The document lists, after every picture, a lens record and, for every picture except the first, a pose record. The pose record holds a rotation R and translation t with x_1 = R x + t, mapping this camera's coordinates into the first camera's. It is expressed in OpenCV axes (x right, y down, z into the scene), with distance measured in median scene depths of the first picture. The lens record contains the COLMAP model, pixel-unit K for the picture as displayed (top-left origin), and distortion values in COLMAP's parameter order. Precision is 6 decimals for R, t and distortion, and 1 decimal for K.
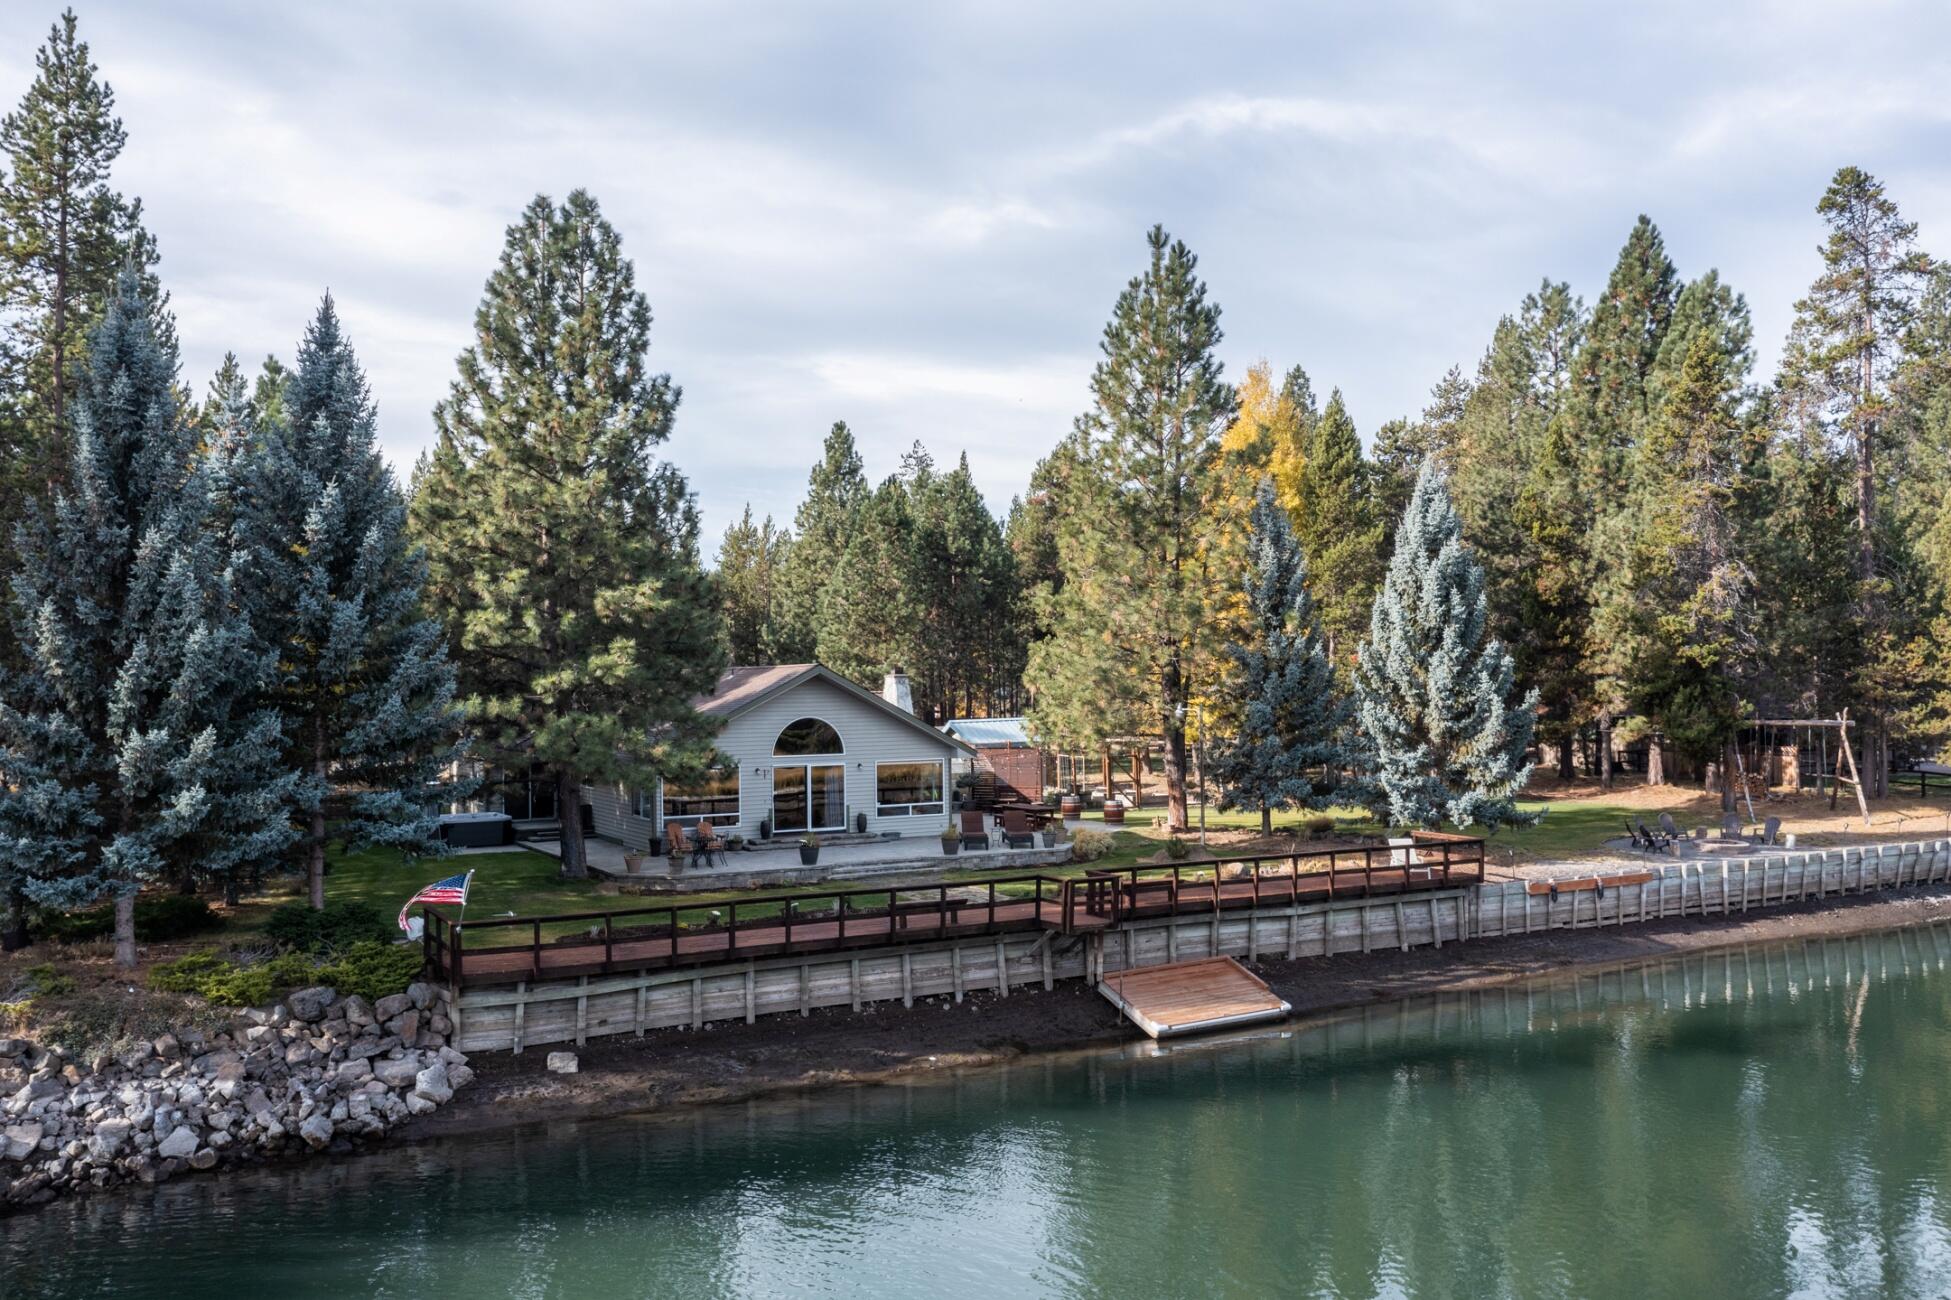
lens RADIAL K [[1570.3, 0, 967.8], [0, 1570.3, 655.5], [0, 0, 1]] dist [-0.006770, 0.002470]
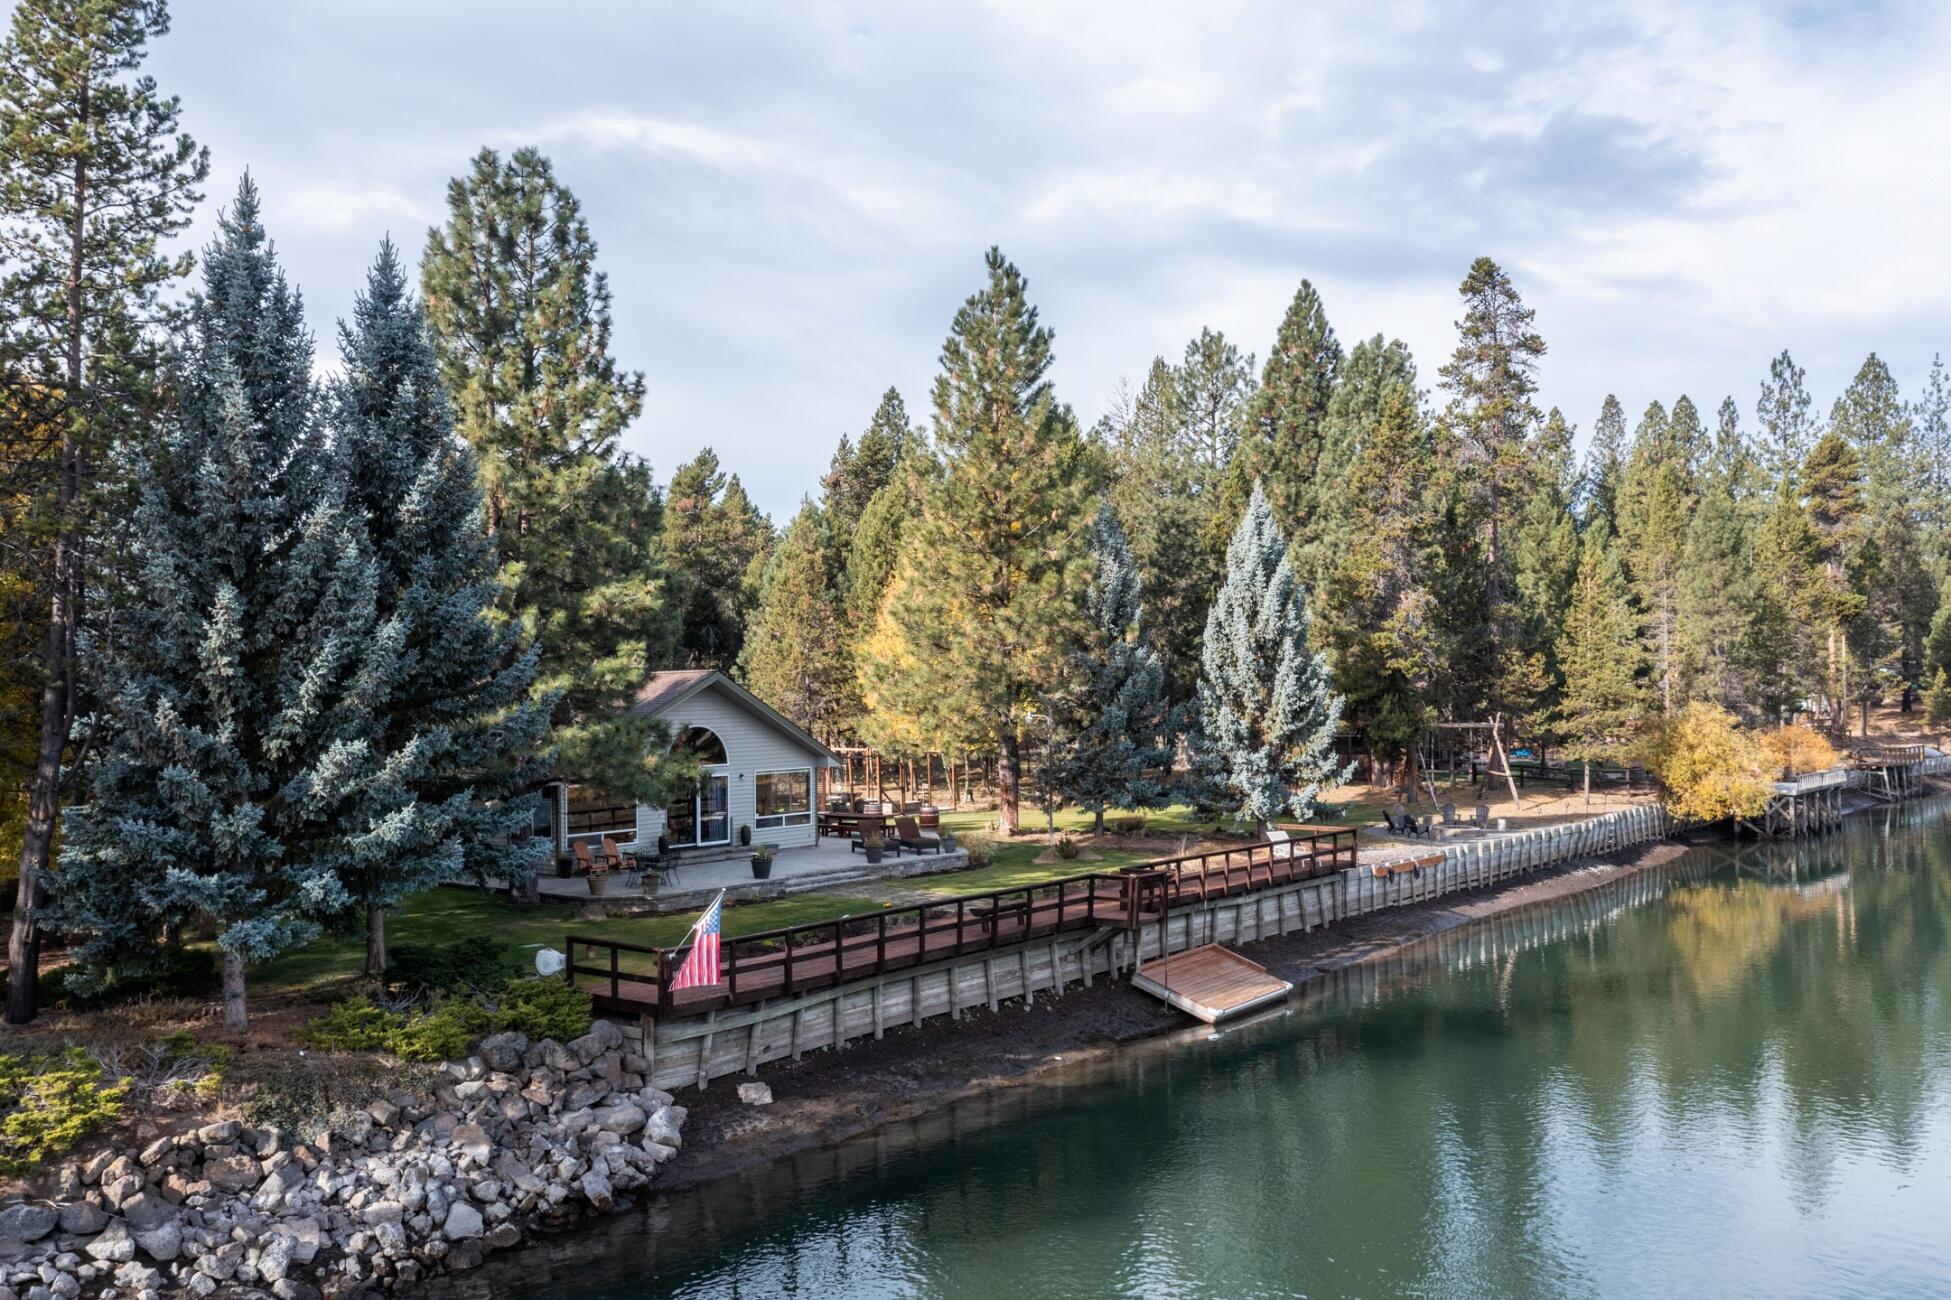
lens RADIAL K [[1570.3, 0, 967.8], [0, 1570.3, 655.5], [0, 0, 1]] dist [-0.006770, 0.002470]
pose [[0.927817, 0.008501, 0.372940, -0.344218], [-0.005129, 0.999937, -0.010034, 0.005938], [-0.373002, 0.007397, 0.927801, 0.061976]]
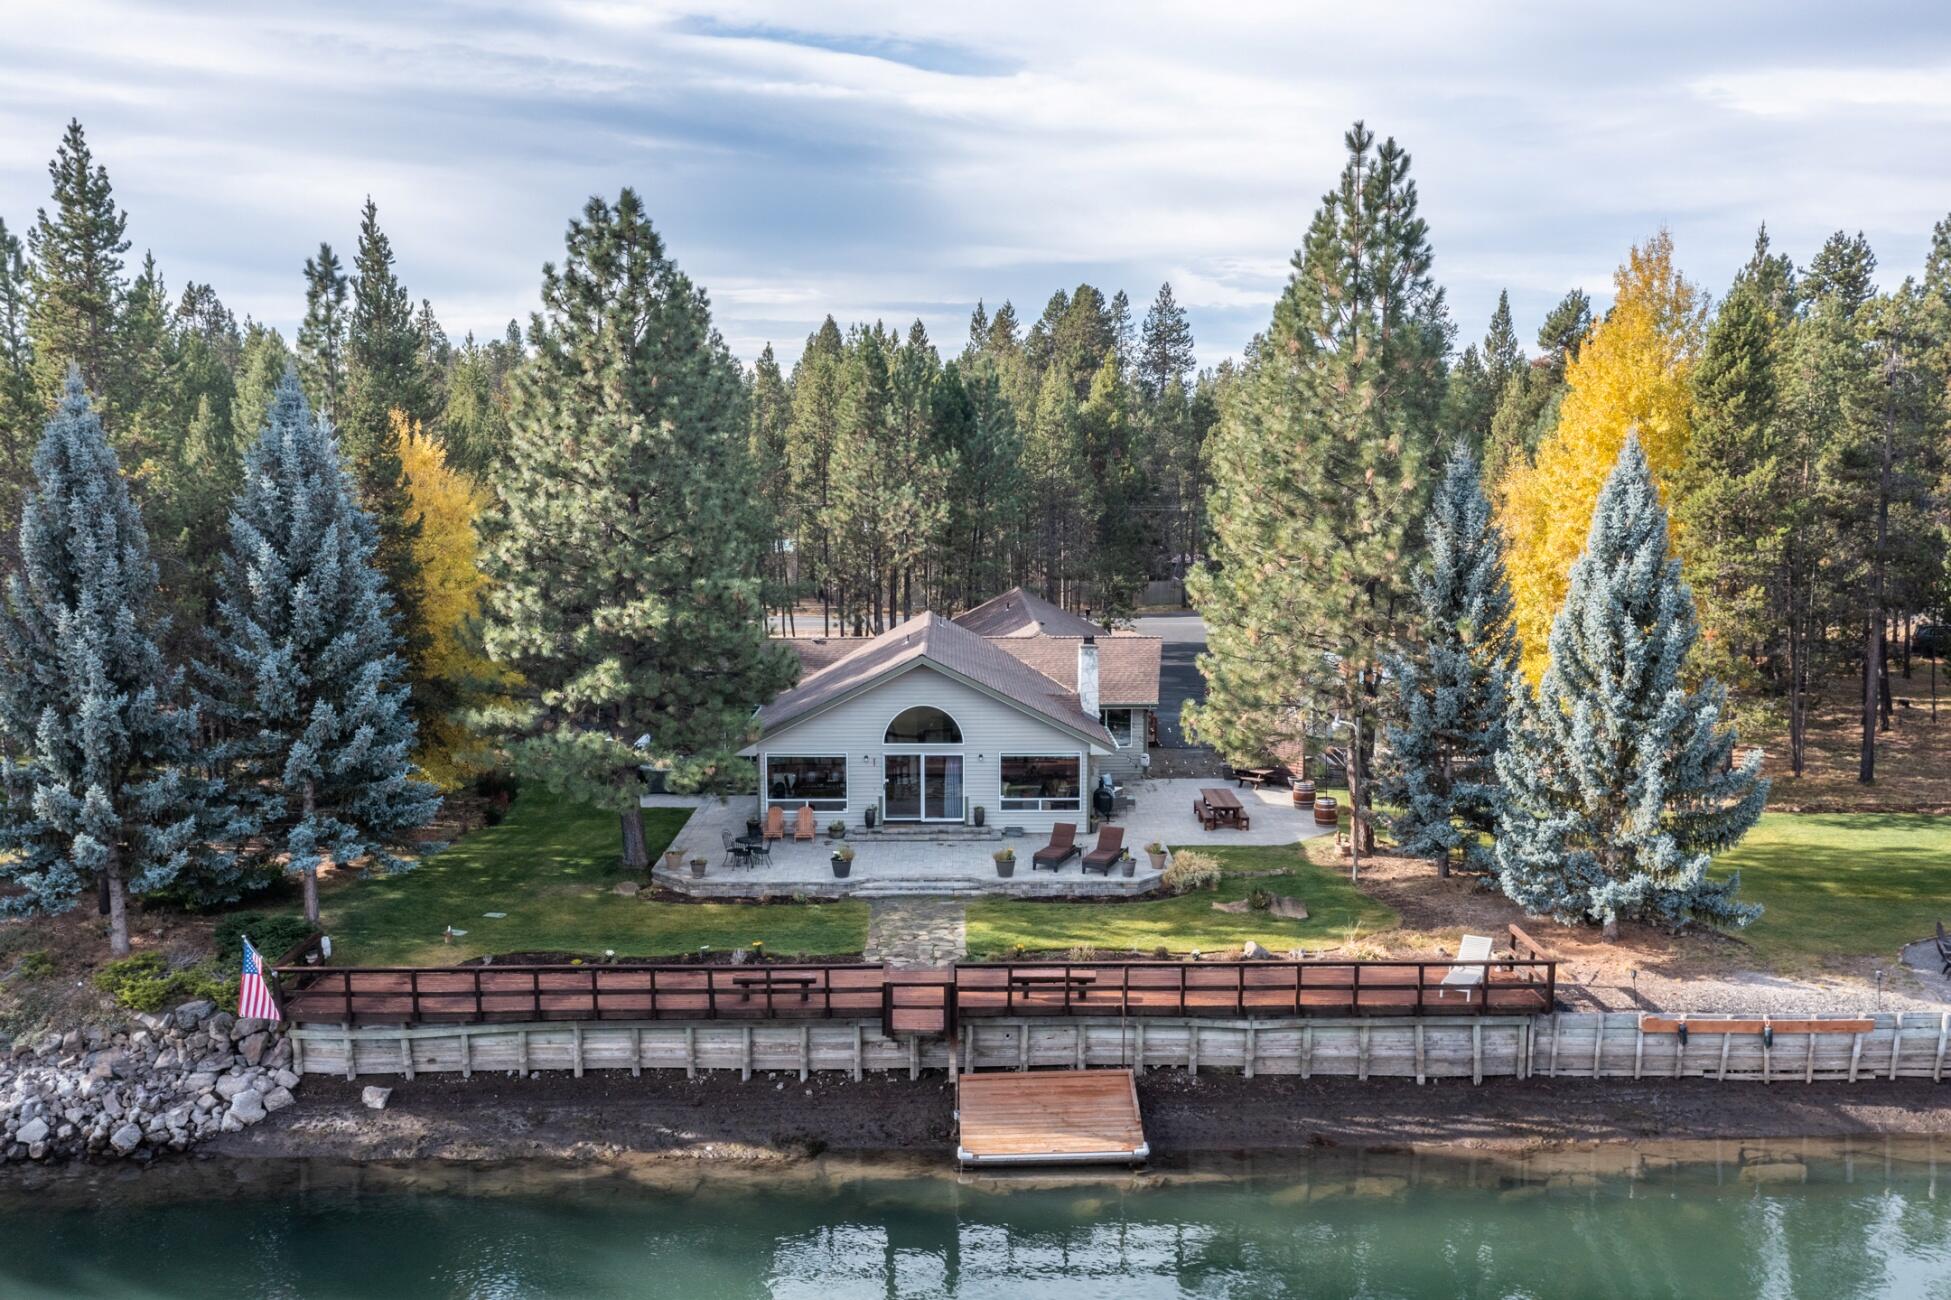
lens RADIAL K [[1609.6, 0, 968.7], [0, 1609.6, 678.2], [0, 0, 1]] dist [-0.008175, 0.003696]
pose [[0.879140, 0.073070, -0.470929, 0.435670], [-0.000598, 0.988344, 0.152237, -0.143591], [0.476564, -0.133556, 0.868936, 0.179478]]
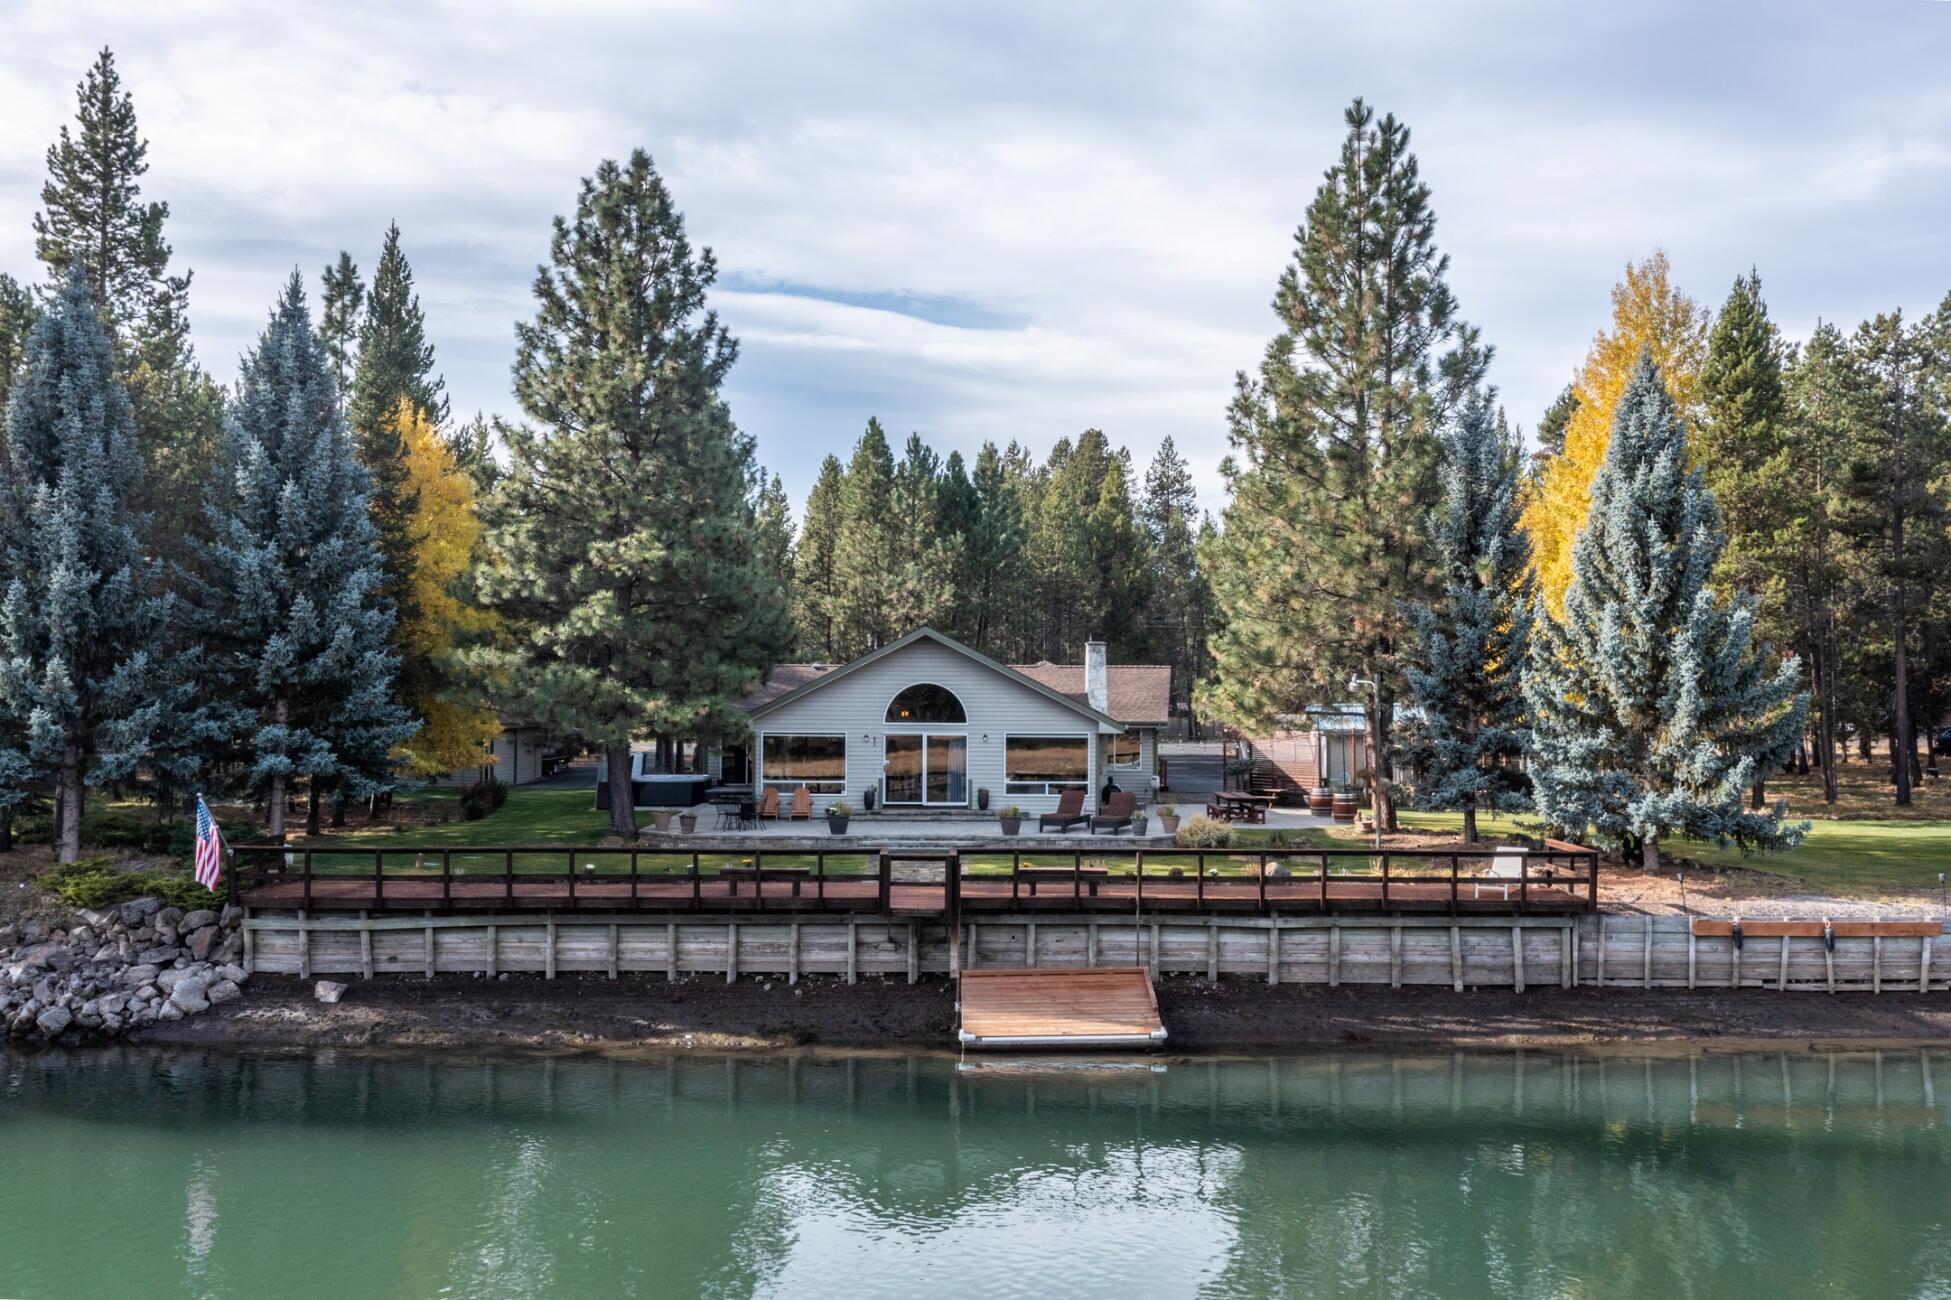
lens RADIAL K [[1618.1, 0, 975.5], [0, 1618.1, 650.0], [0, 0, 1]] dist [-0.006036, 0.003712]
pose [[0.879995, 0.004022, -0.474965, 0.428758], [-0.006945, 0.999966, -0.004399, 0.027230], [0.474931, 0.007170, 0.879994, 0.191670]]
